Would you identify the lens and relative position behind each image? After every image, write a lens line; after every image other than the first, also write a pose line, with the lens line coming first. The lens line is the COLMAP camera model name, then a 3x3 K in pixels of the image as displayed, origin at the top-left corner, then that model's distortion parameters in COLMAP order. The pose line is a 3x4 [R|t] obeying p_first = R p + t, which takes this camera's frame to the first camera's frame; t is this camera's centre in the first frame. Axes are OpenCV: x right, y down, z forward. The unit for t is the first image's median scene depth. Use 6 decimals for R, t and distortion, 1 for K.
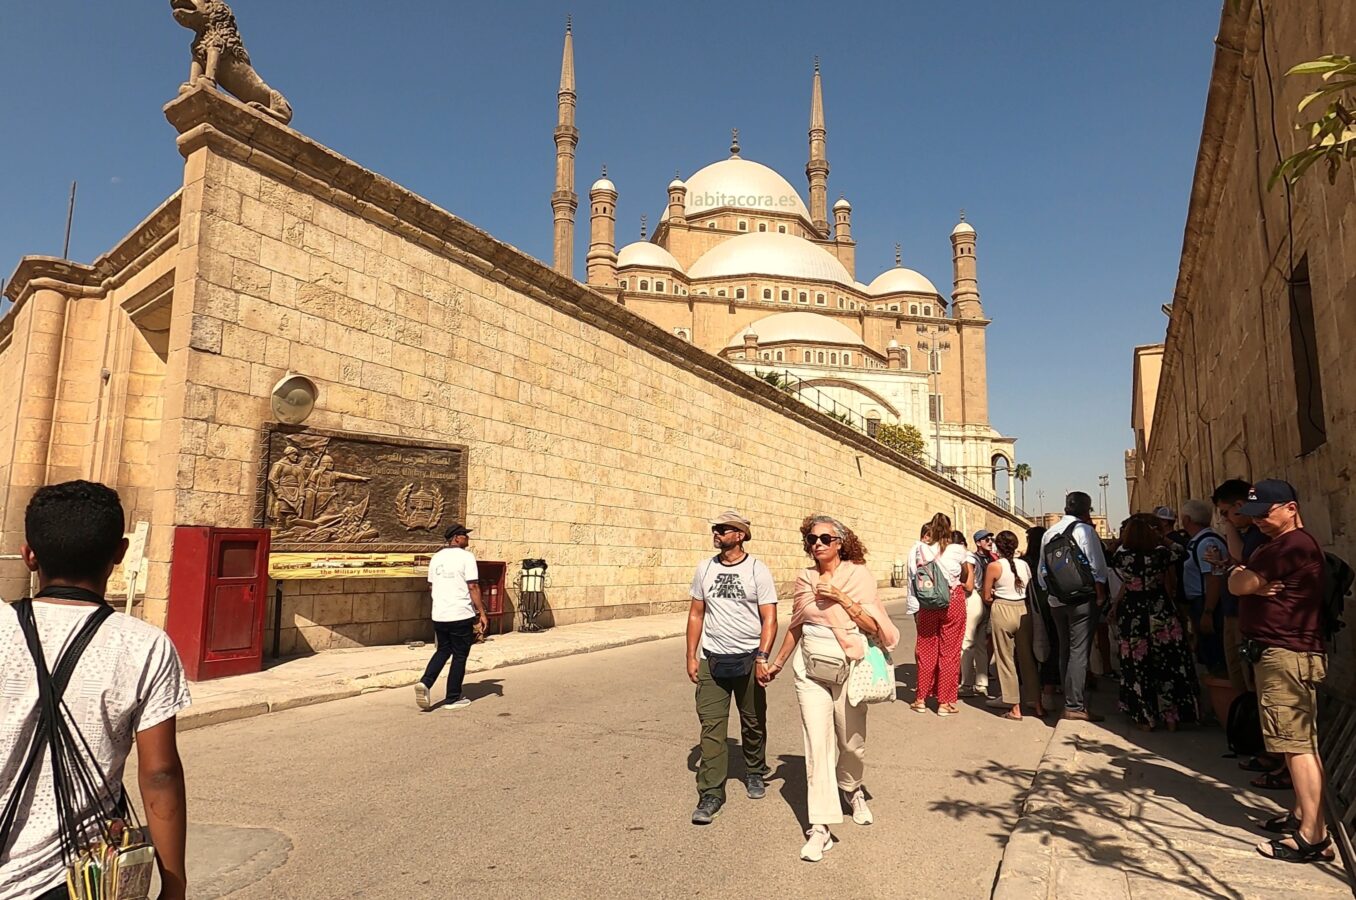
lens RADIAL K [[847.2, 0, 678.0], [0, 847.2, 450.0], [0, 0, 1]] dist [0.002117, -0.000957]
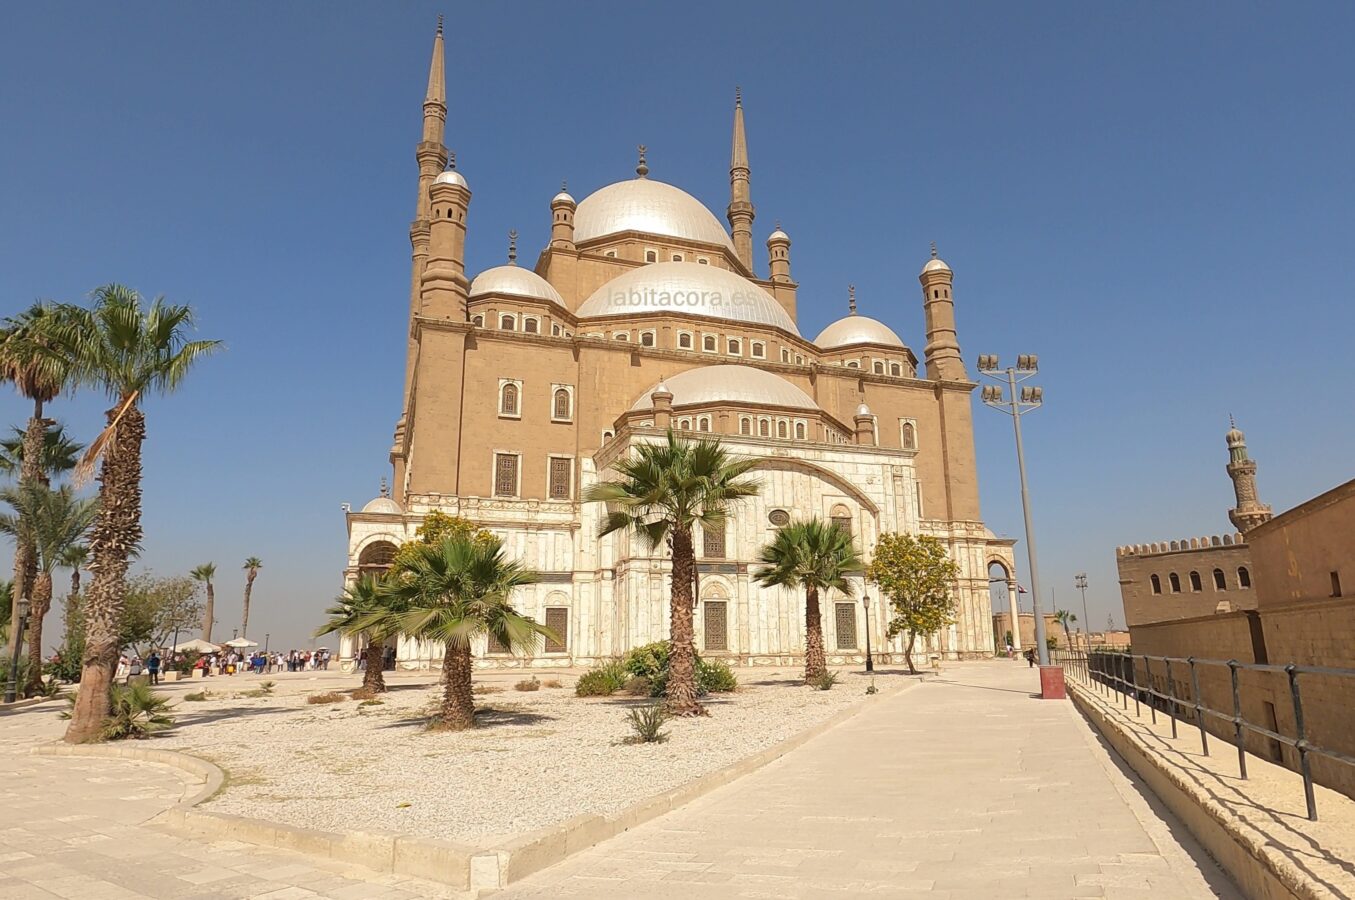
lens RADIAL K [[846.5, 0, 677.5], [0, 846.5, 450.0], [0, 0, 1]] dist [0.002117, -0.000957]
pose [[0.994882, 0.005383, 0.100901, 0.026652], [0.004236, 0.995480, -0.094878, -0.023565], [-0.100956, 0.094820, 0.990362, 0.293845]]
